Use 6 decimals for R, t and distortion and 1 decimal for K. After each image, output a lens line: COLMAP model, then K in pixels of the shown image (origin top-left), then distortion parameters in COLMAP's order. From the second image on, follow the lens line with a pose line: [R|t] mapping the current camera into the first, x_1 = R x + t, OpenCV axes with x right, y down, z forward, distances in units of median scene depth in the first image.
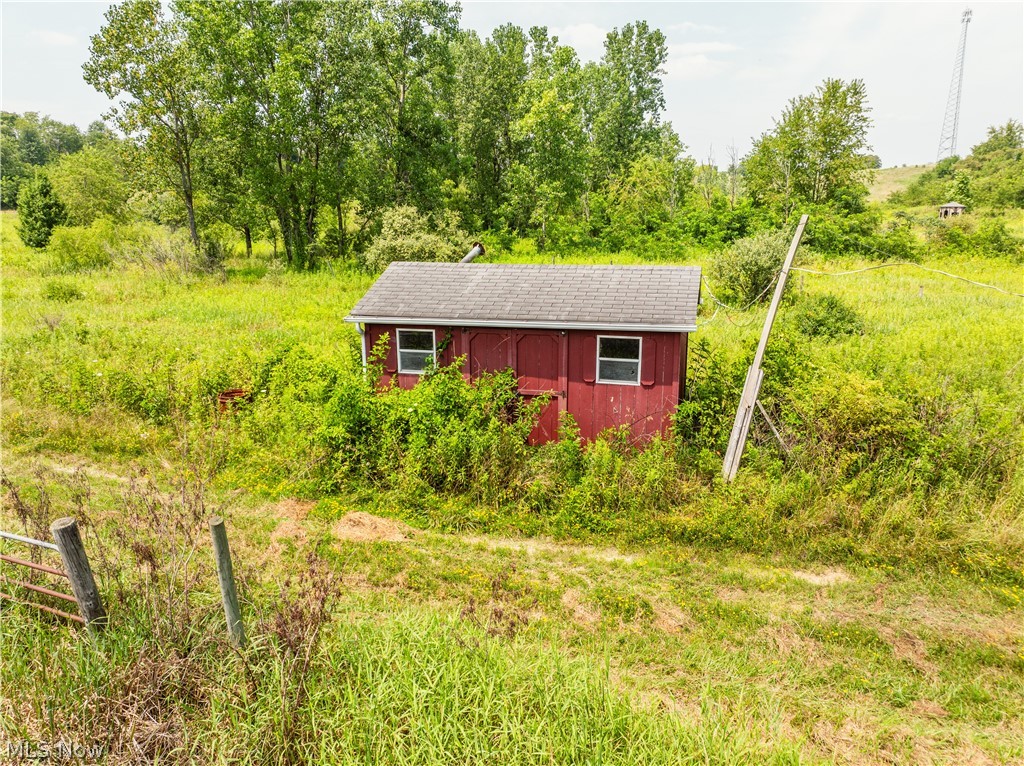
lens RADIAL K [[711.8, 0, 512.0], [0, 711.8, 383.0], [0, 0, 1]] dist [-0.028062, 0.005135]
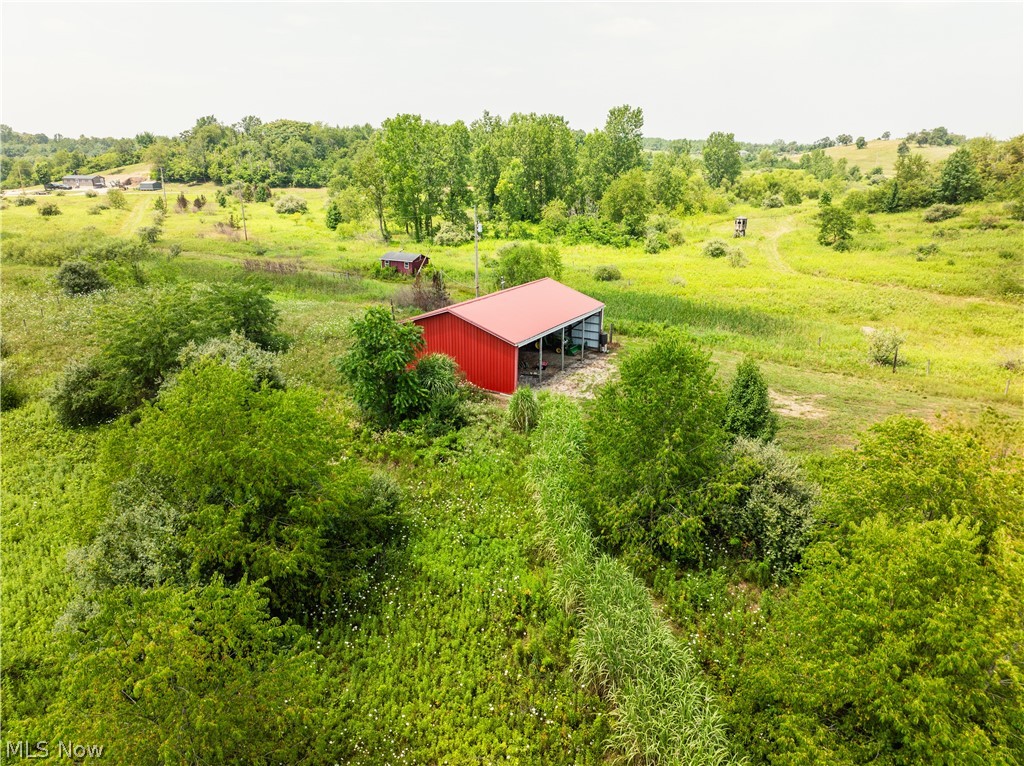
lens RADIAL K [[721.4, 0, 515.9], [0, 721.4, 375.1], [0, 0, 1]] dist [-0.048927, 0.017767]
pose [[0.953782, 0.093069, -0.285724, 0.480621], [-0.076330, 0.994679, 0.069197, 0.069735], [0.290644, -0.044189, 0.955810, -0.831000]]
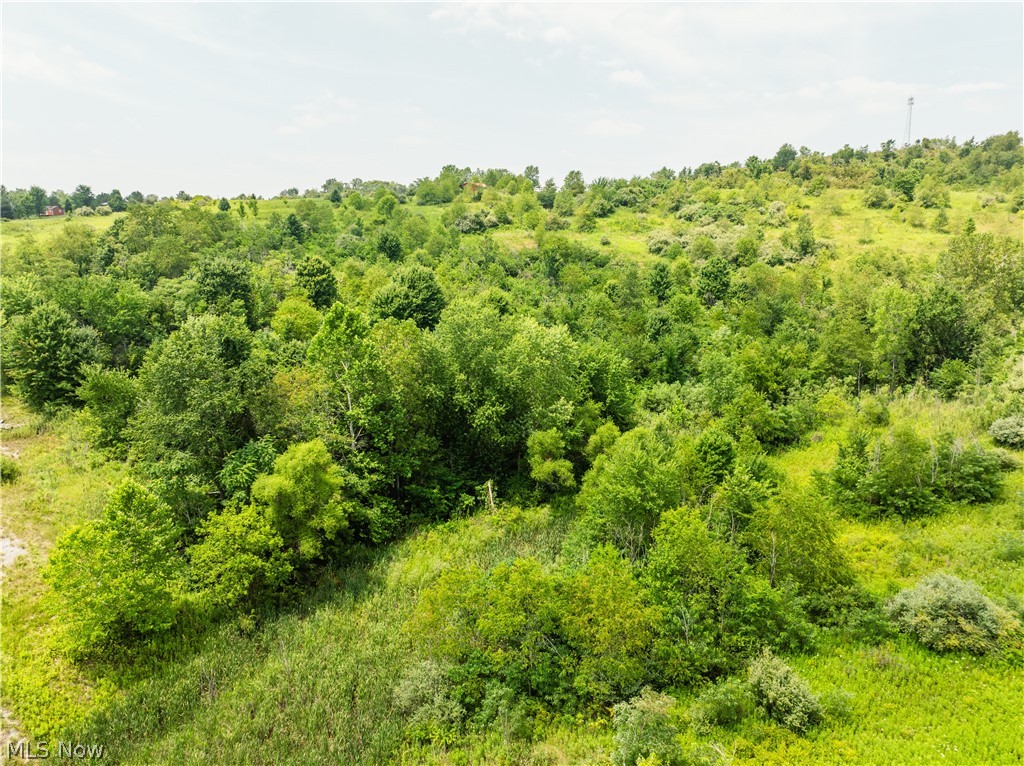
lens RADIAL K [[723.3, 0, 521.8], [0, 723.3, 381.0], [0, 0, 1]] dist [-0.072663, 0.045280]
pose [[0.955162, 0.062417, -0.289431, 1.517949], [-0.079275, 0.995750, -0.046881, 1.090071], [0.285275, 0.067724, 0.956050, -3.322163]]
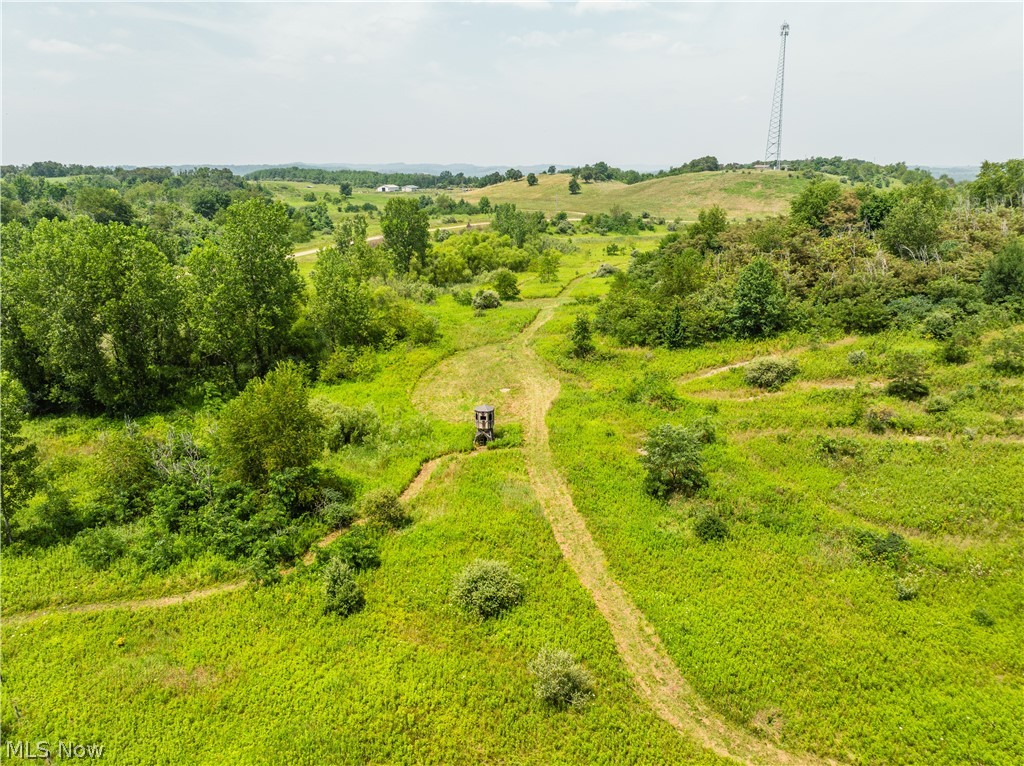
lens RADIAL K [[723.3, 0, 521.8], [0, 723.3, 381.0], [0, 0, 1]] dist [-0.072663, 0.045280]
pose [[0.989188, -0.042980, 0.140212, 0.394565], [0.037290, 0.998381, 0.042958, -0.257642], [-0.141831, -0.037265, 0.989189, -0.118265]]
